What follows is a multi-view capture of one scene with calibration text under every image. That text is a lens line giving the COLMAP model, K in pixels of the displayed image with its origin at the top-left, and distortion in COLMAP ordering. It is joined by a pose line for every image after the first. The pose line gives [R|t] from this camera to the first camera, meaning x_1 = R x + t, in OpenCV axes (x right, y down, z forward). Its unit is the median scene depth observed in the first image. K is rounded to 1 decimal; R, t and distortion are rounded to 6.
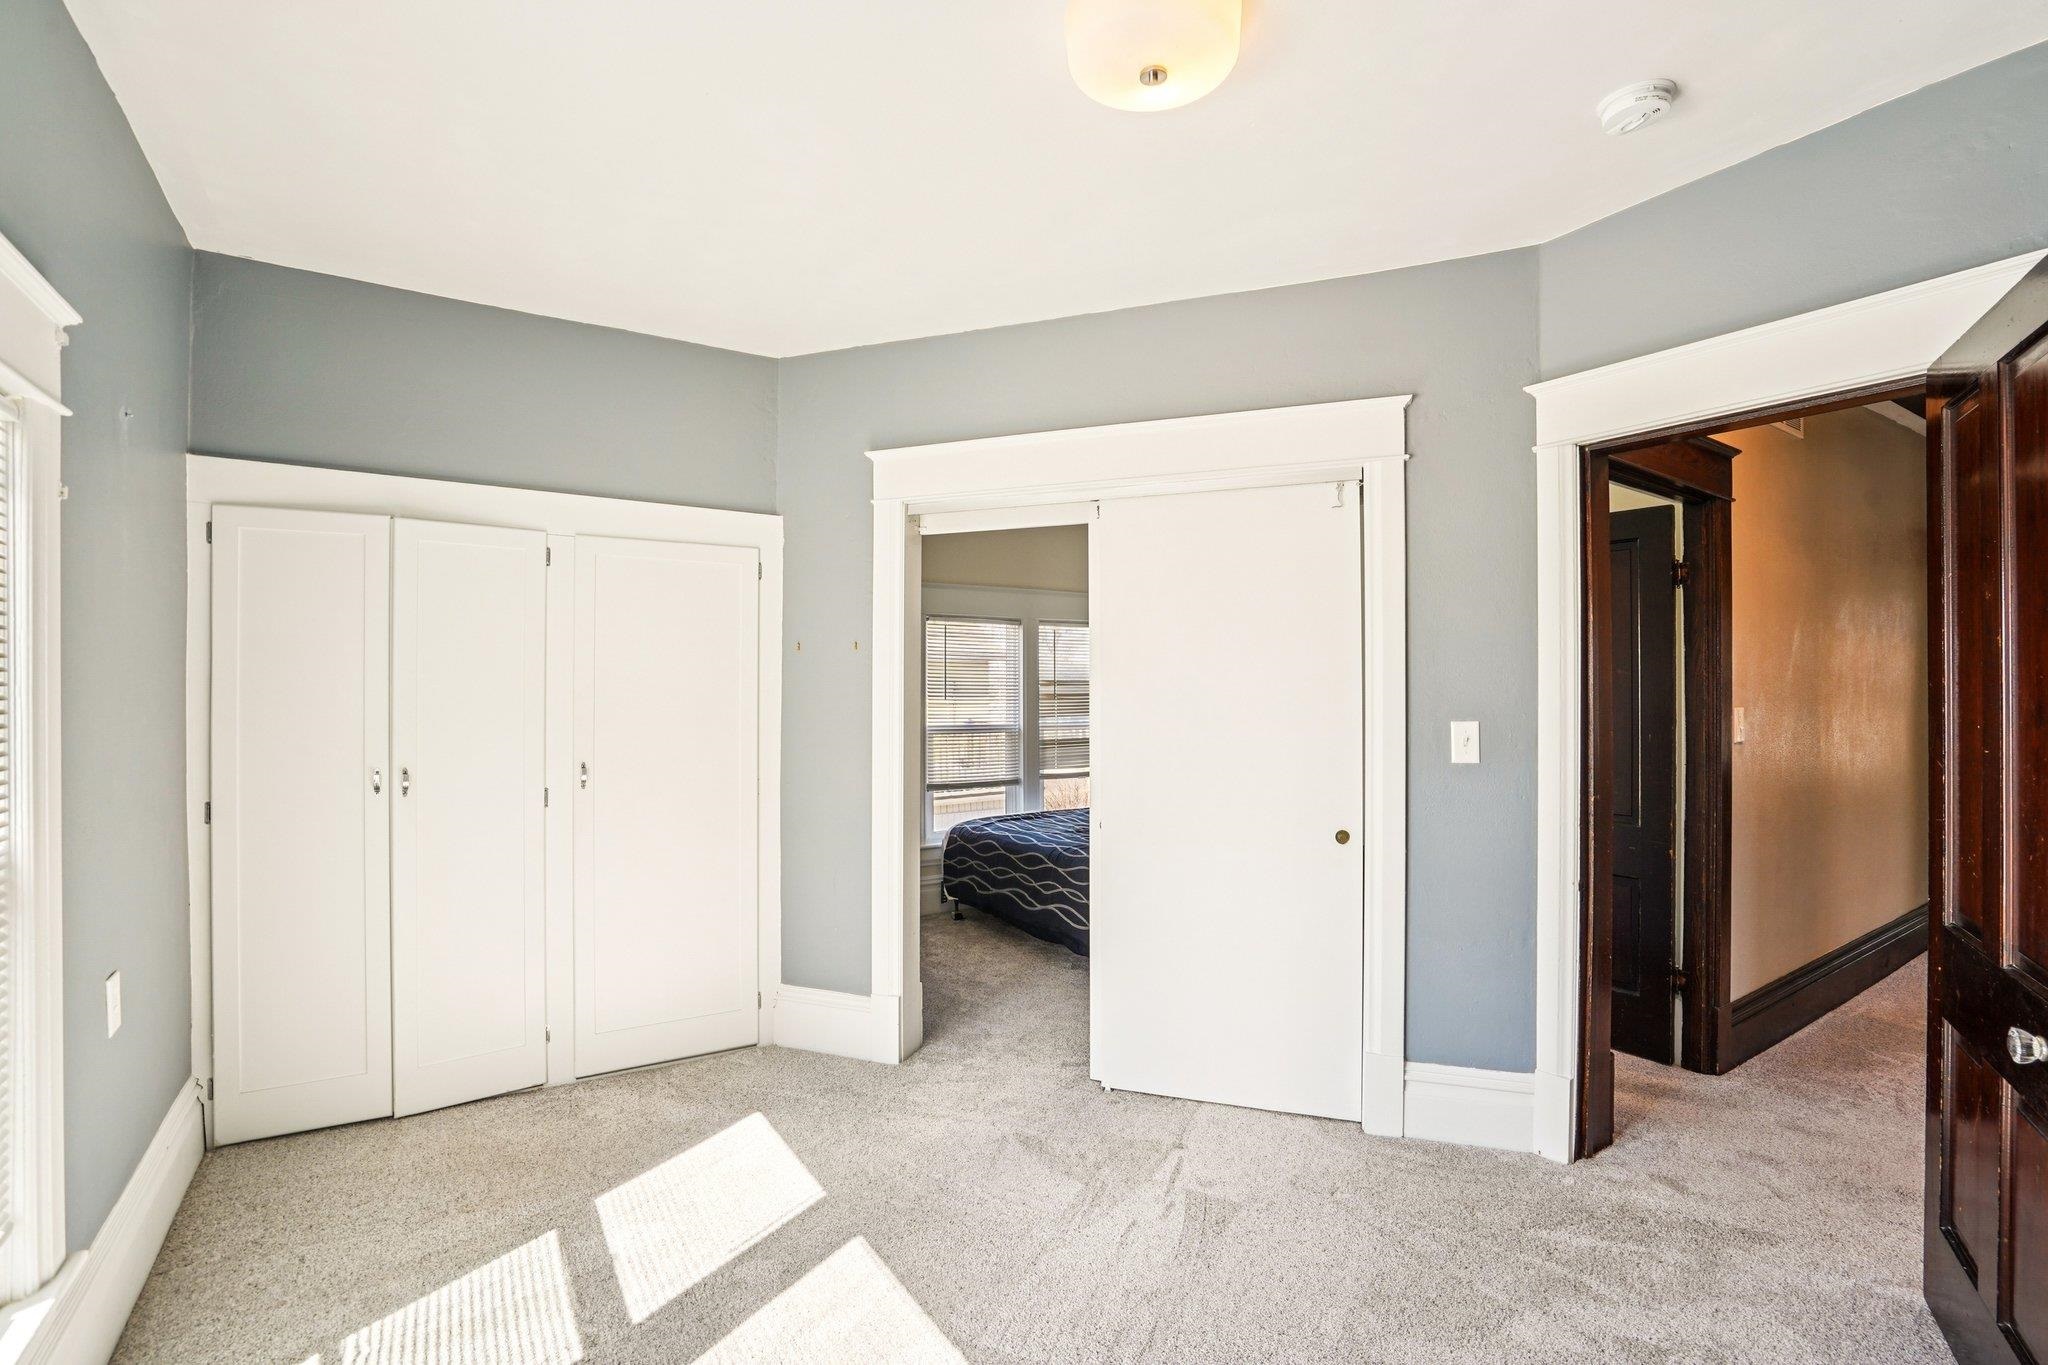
lens RADIAL K [[947.3, 0, 1023.8], [0, 947.3, 675.6], [0, 0, 1]] dist [-0.055097, 0.018370]
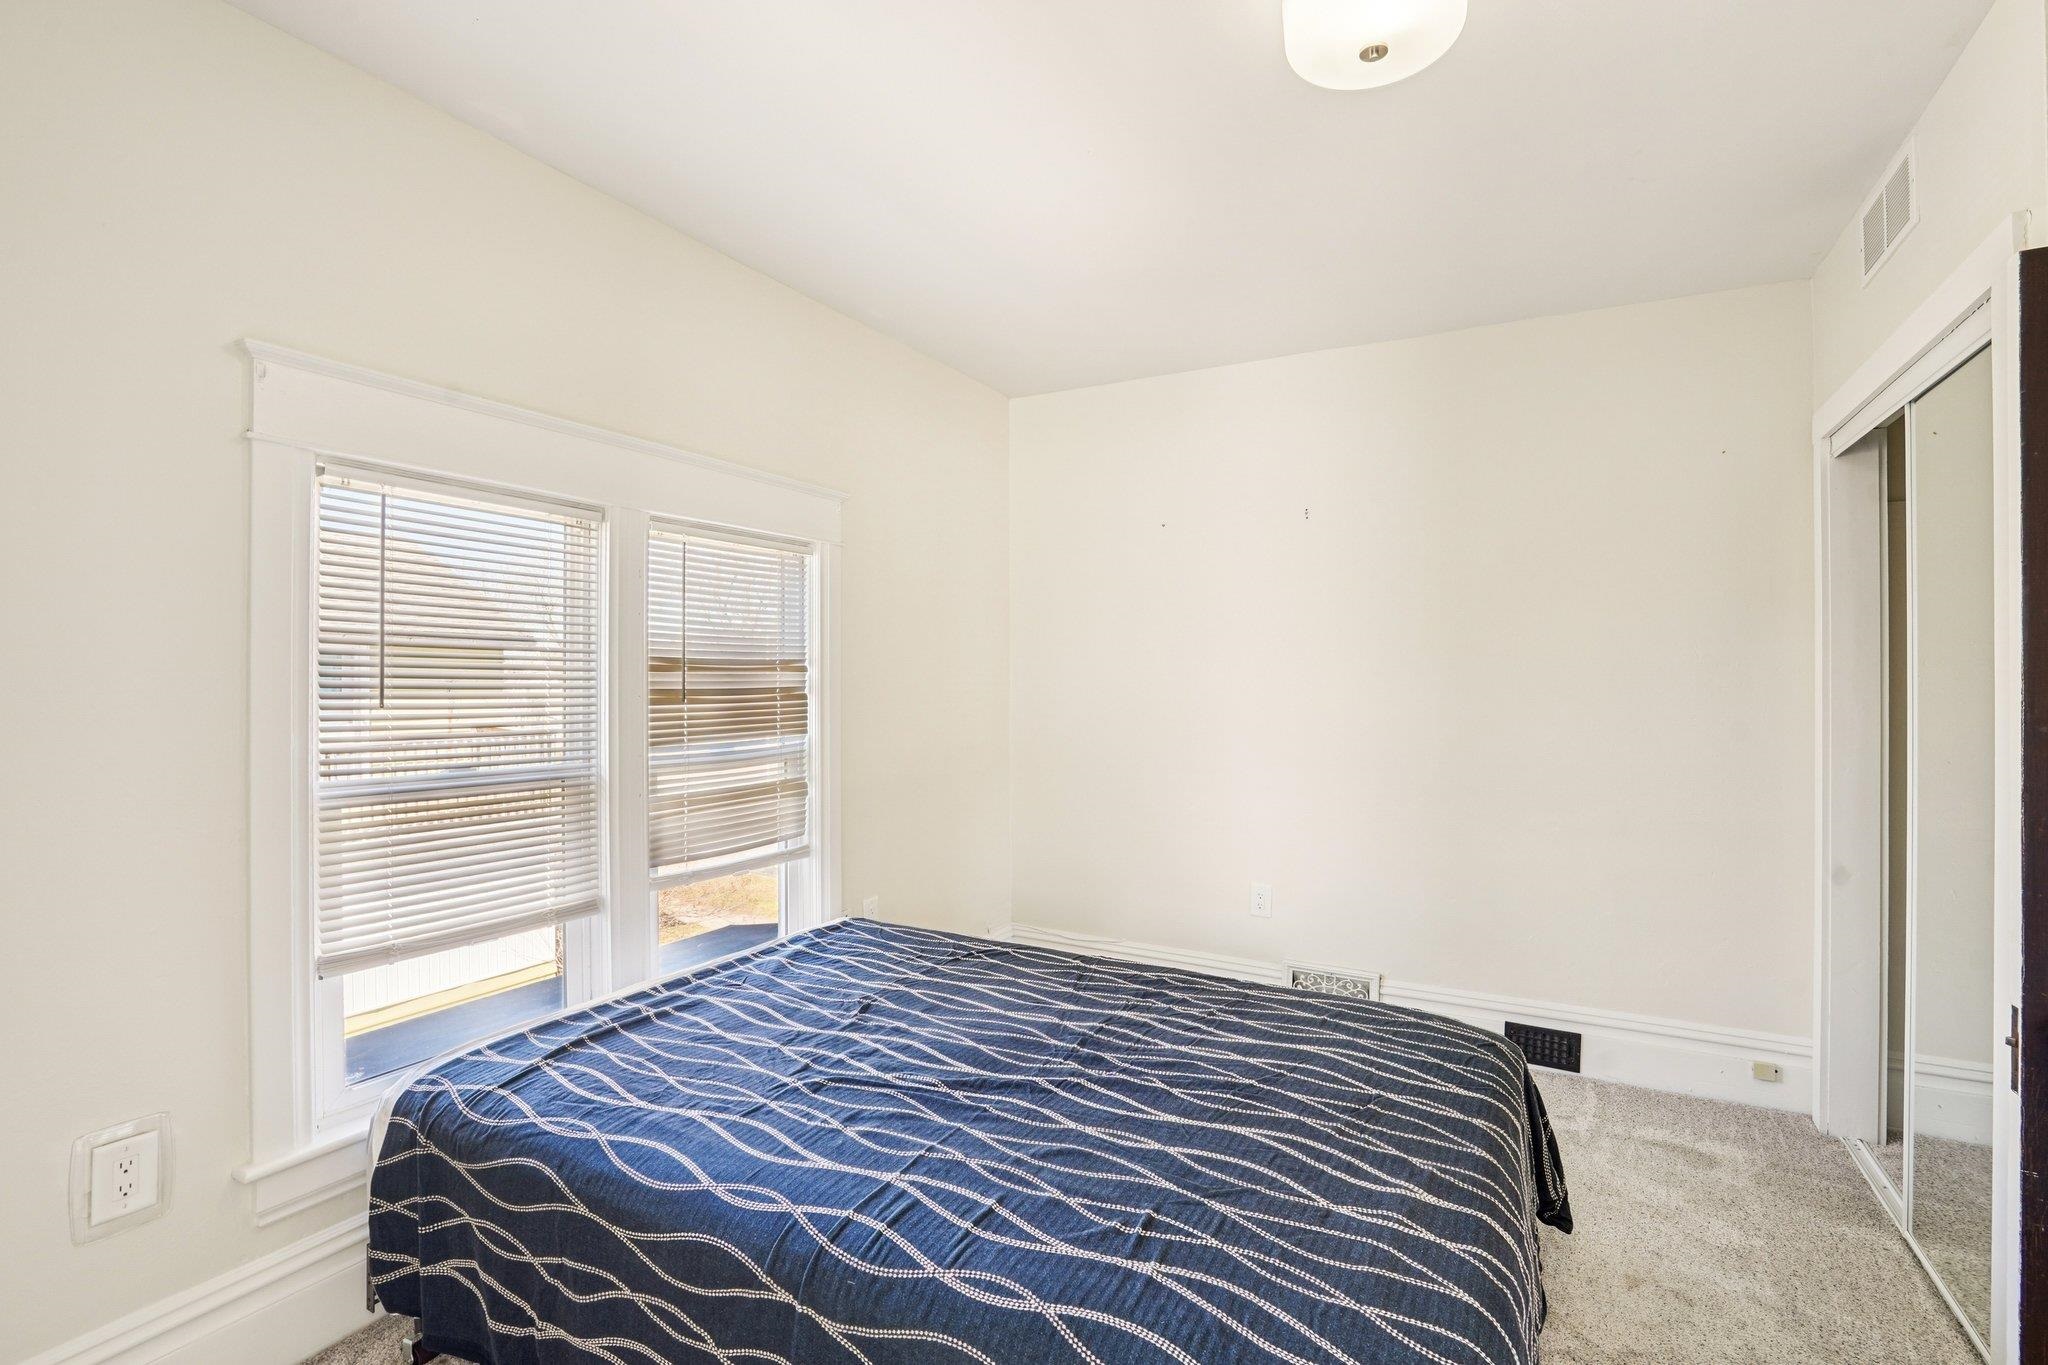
lens RADIAL K [[947.3, 0, 1023.8], [0, 947.3, 675.6], [0, 0, 1]] dist [-0.055097, 0.018370]
pose [[0.889357, 0.005092, 0.457186, -0.029995], [-0.008605, 0.999947, 0.005601, 0.010397], [-0.457133, -0.008916, 0.889354, 0.622573]]
